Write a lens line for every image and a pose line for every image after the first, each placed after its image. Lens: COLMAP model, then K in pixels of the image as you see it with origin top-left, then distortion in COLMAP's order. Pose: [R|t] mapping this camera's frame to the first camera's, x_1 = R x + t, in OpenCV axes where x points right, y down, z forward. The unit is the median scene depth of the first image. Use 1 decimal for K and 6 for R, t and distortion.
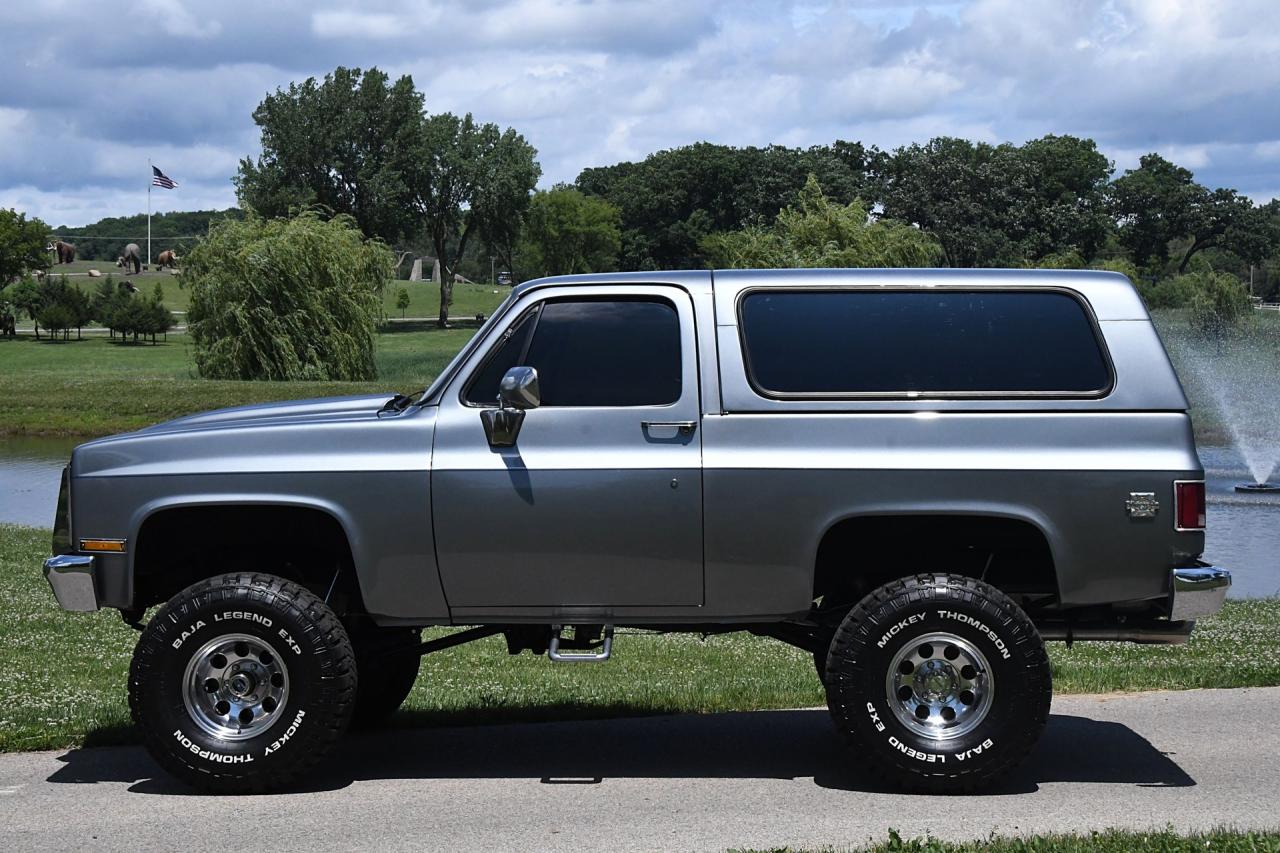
lens RADIAL K [[2412.1, 0, 640.0], [0, 2412.1, 426.5], [0, 0, 1]] dist [0.299098, 0.188762]
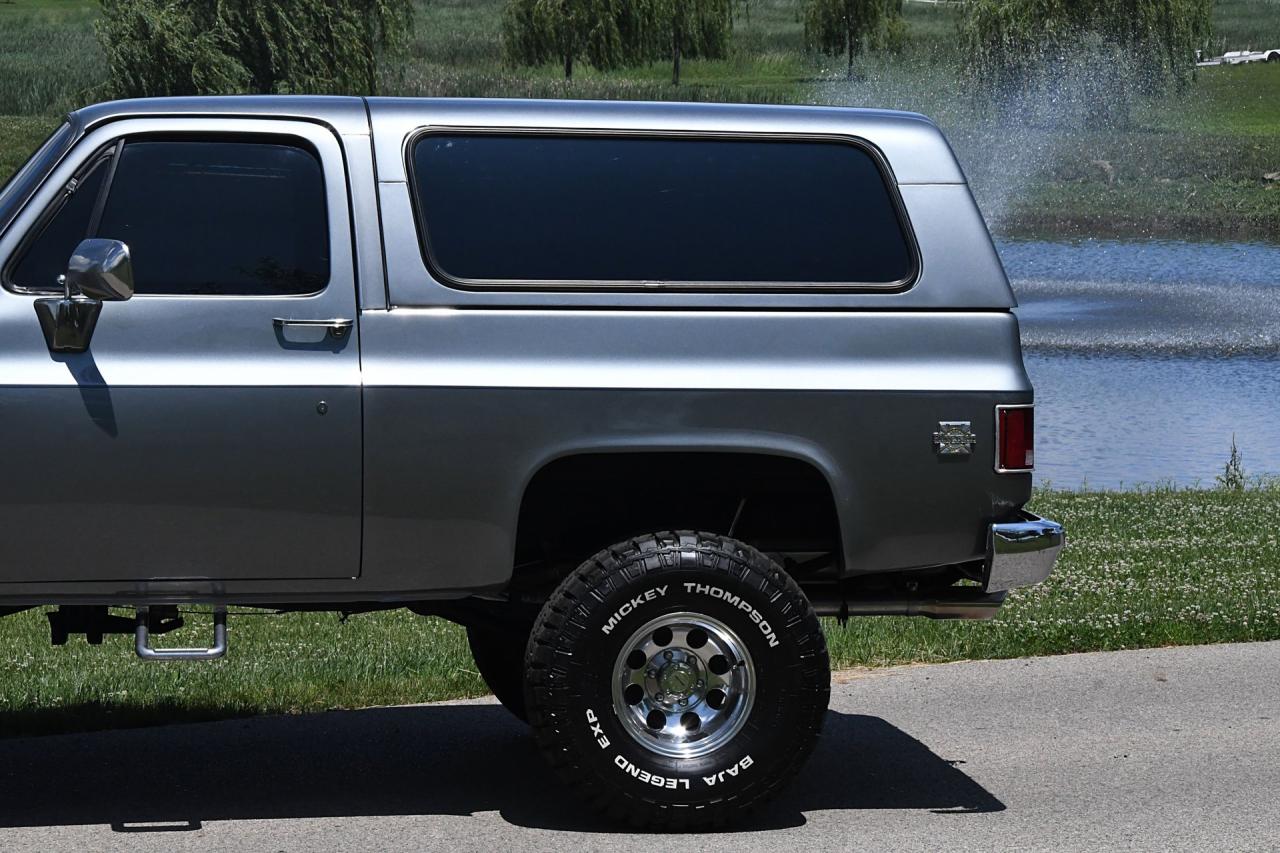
lens RADIAL K [[4036.2, 0, 640.0], [0, 4036.2, 426.5], [0, 0, 1]] dist [0.734168, 1.263154]
pose [[0.982578, 0.001368, 0.185845, -0.114722], [-0.013827, 0.997740, 0.065759, -0.050113], [-0.185334, -0.067183, 0.980376, -0.183056]]
